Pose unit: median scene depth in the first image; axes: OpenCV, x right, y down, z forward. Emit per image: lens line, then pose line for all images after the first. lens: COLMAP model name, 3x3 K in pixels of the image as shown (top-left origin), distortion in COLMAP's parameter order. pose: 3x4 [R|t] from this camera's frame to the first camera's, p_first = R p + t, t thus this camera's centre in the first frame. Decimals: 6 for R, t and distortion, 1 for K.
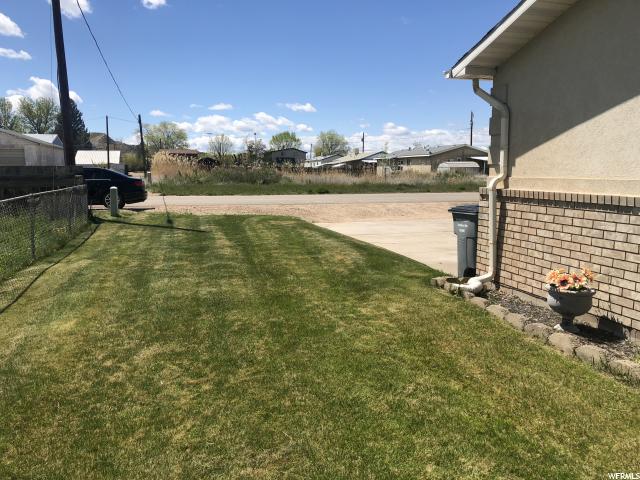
lens RADIAL K [[517.4, 0, 319.1], [0, 517.4, 221.5], [0, 0, 1]] dist [0.051868, -0.054053]
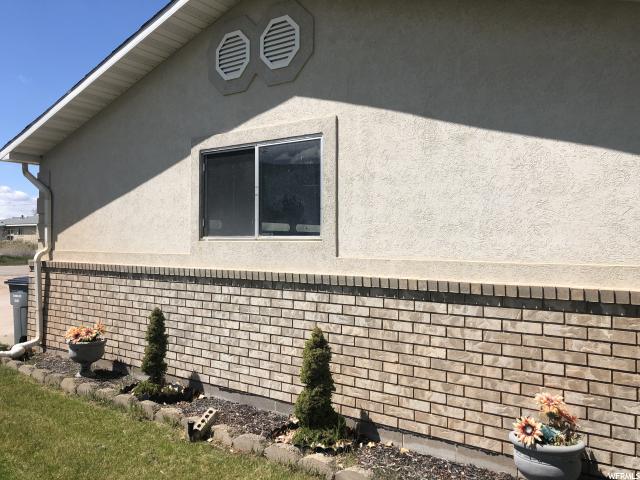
lens RADIAL K [[517.4, 0, 319.1], [0, 517.4, 221.5], [0, 0, 1]] dist [0.051868, -0.054053]
pose [[0.784176, 0.026724, 0.619962, 0.111294], [0.056287, 0.991890, -0.113952, 0.016137], [-0.617980, 0.124254, 0.776313, -0.271617]]
